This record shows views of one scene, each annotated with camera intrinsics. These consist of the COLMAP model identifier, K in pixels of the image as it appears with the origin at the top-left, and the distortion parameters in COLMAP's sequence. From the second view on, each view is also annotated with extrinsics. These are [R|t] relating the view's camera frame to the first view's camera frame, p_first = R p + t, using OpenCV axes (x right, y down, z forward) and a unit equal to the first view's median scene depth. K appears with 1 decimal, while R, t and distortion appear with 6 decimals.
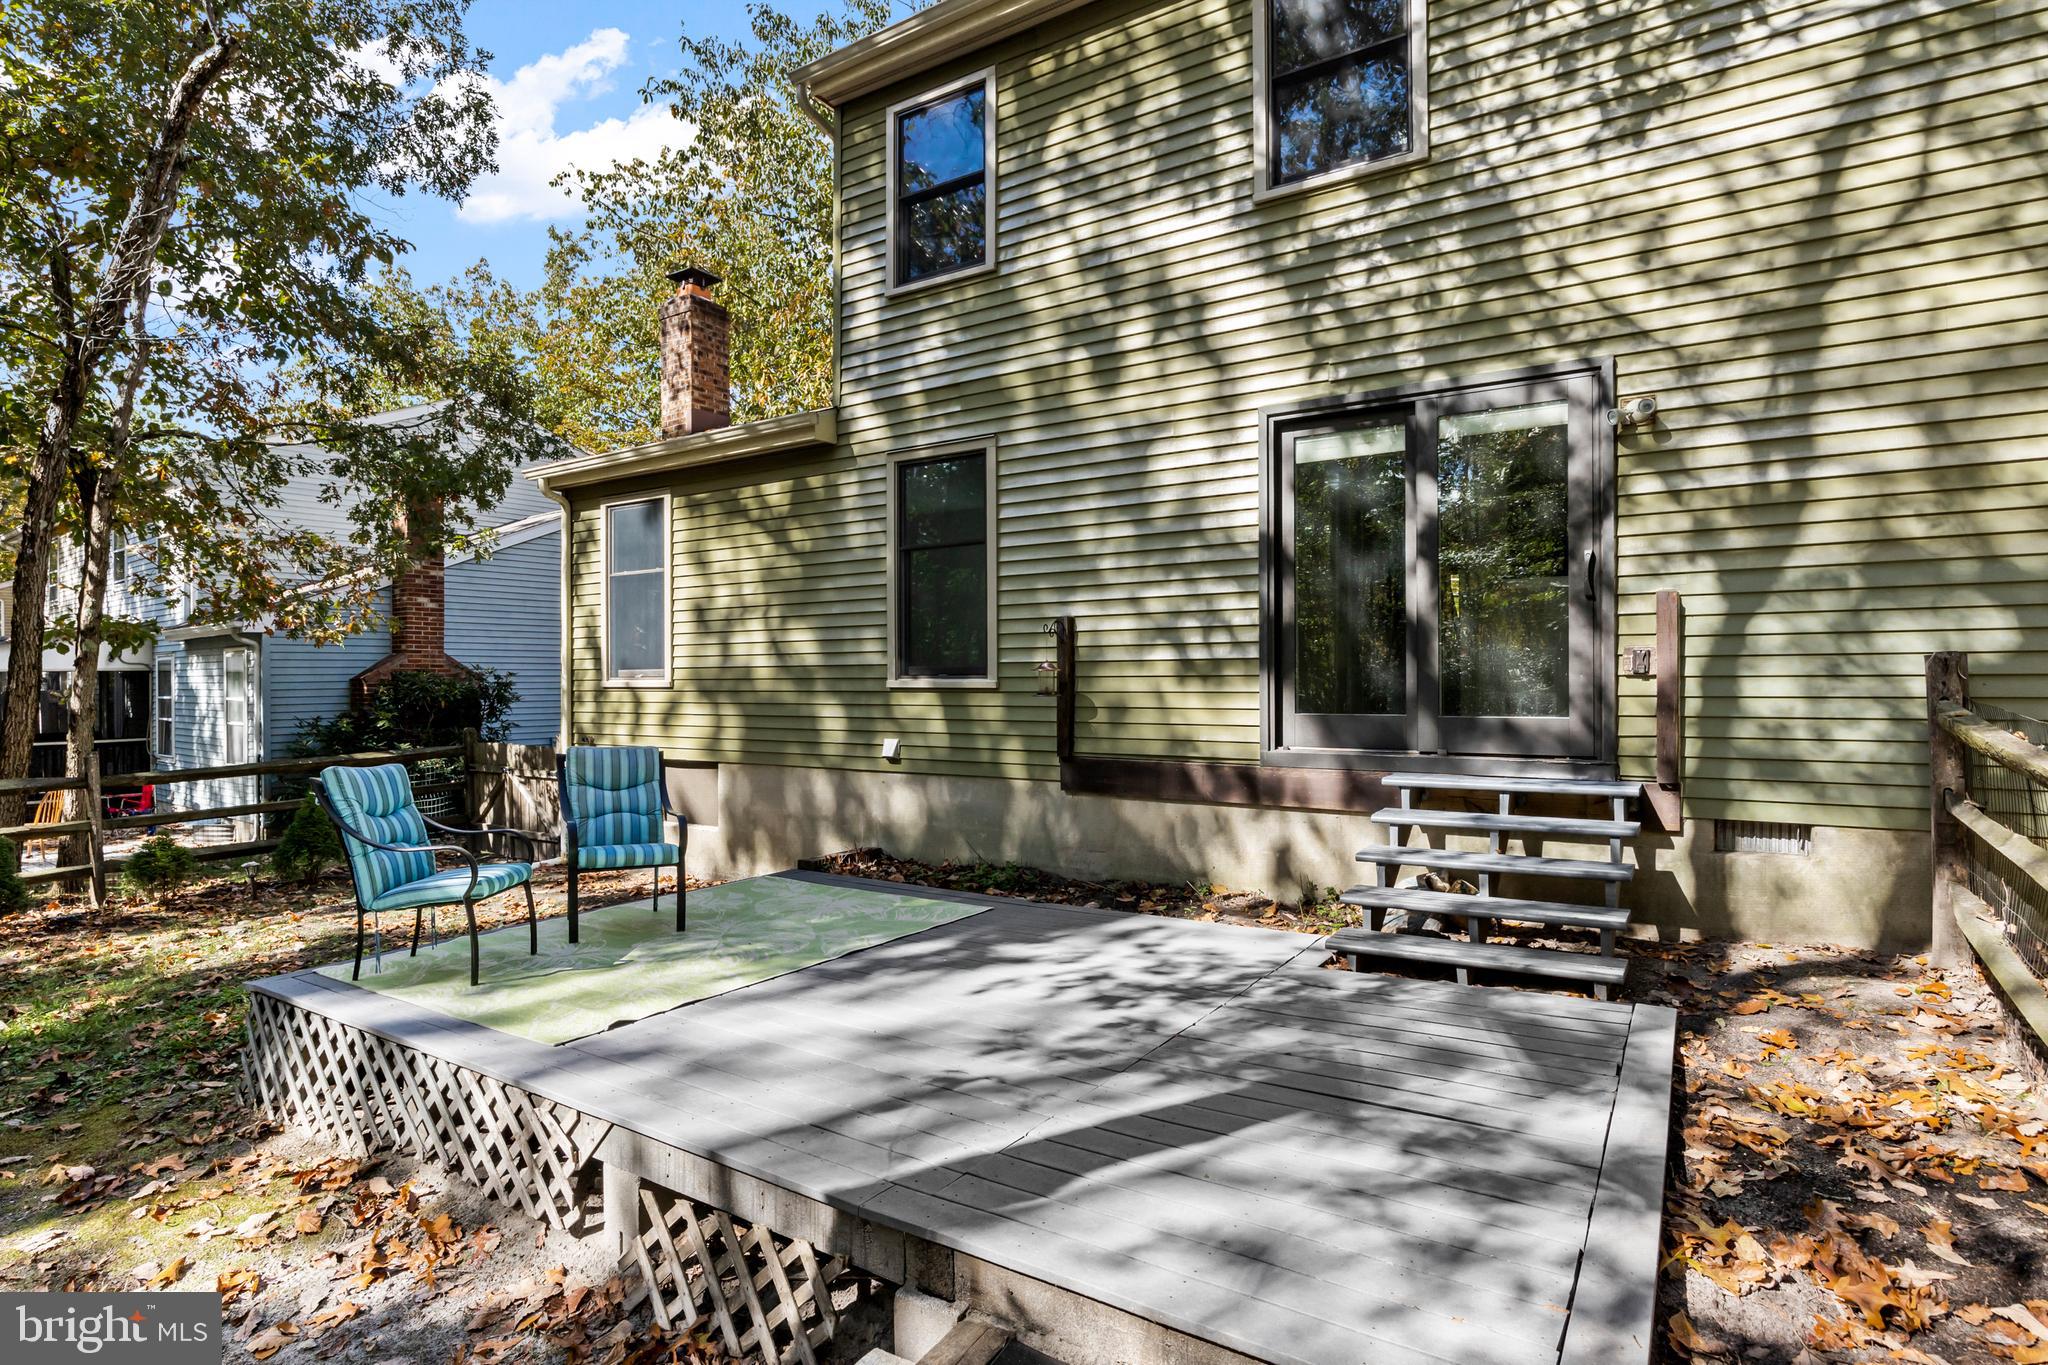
lens RADIAL K [[1040.0, 0, 1018.5], [0, 1040.0, 688.1], [0, 0, 1]] dist [-0.005580, -0.001454]
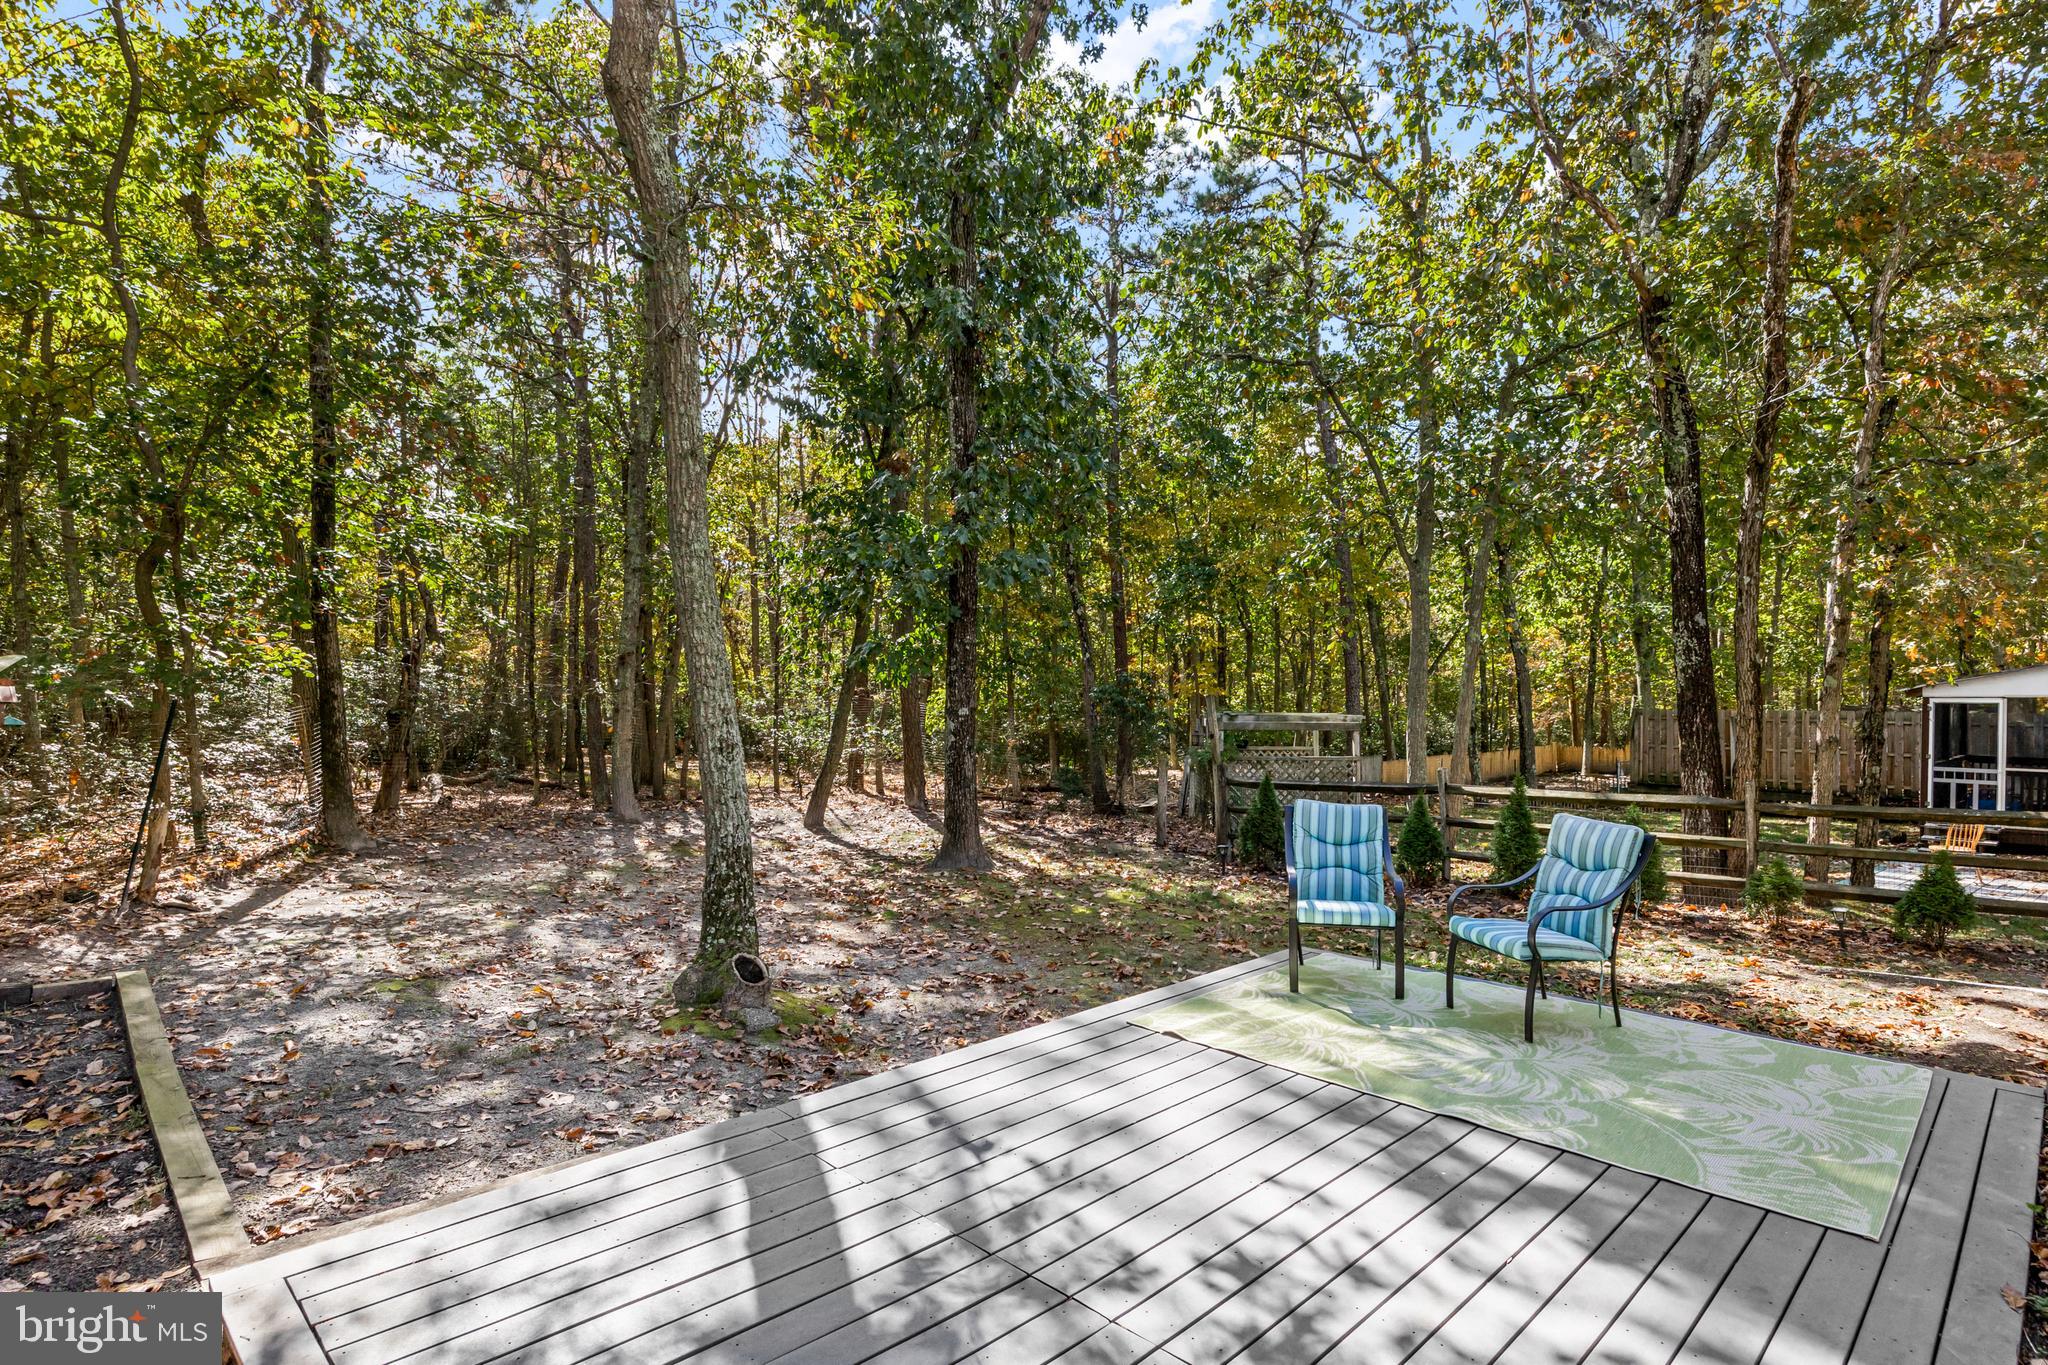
lens RADIAL K [[1036.0, 0, 1019.9], [0, 1036.0, 694.8], [0, 0, 1]] dist [-0.028358, -0.000557]
pose [[-0.233045, -0.012737, -0.972383, 0.850172], [-0.001189, 0.999917, -0.012812, -0.046239], [0.972465, -0.001830, -0.233041, 1.187782]]
